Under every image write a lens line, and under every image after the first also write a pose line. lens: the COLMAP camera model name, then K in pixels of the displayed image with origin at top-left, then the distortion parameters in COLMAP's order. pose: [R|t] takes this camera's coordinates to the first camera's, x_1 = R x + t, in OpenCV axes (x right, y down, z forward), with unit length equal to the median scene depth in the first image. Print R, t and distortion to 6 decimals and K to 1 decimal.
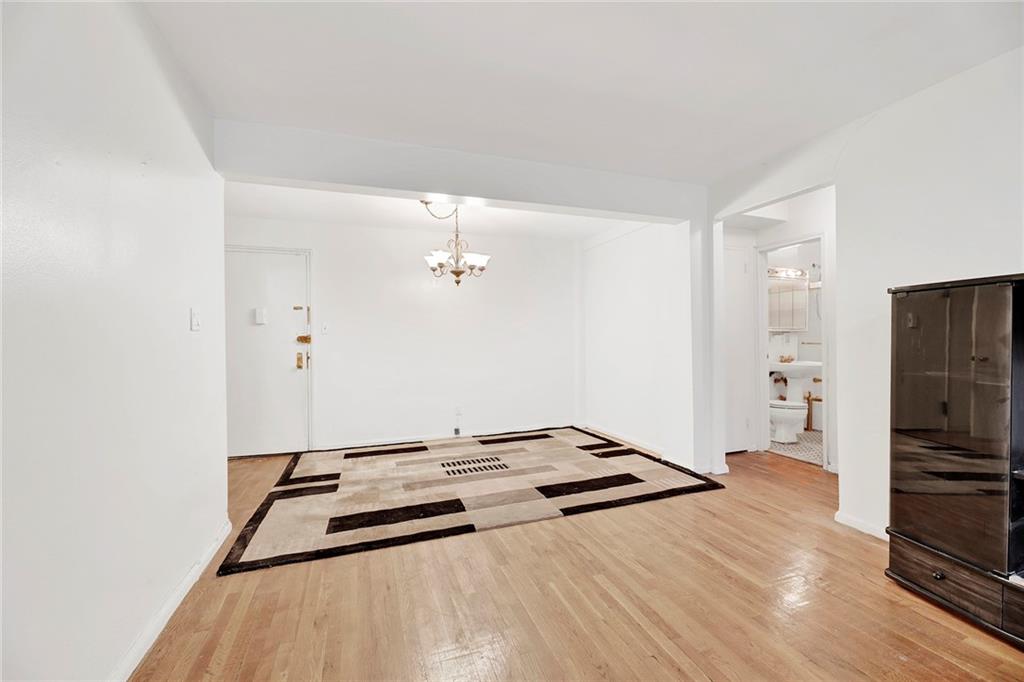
lens RADIAL K [[414.2, 0, 507.6], [0, 414.2, 342.5], [0, 0, 1]] dist [-0.006096, -0.000580]
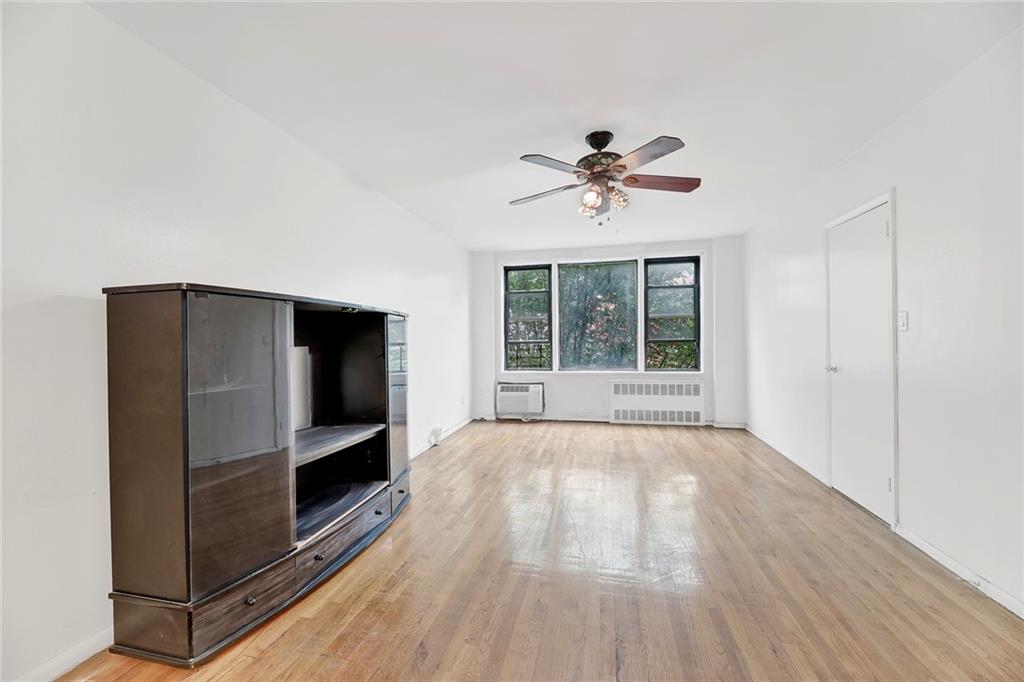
lens RADIAL K [[414.2, 0, 507.6], [0, 414.2, 342.5], [0, 0, 1]] dist [-0.006096, -0.000580]
pose [[-0.844380, 0.015318, 0.535526, 0.019131], [0.019196, 0.999814, 0.001668, -0.007192], [-0.535401, 0.011689, -0.844517, 0.734016]]
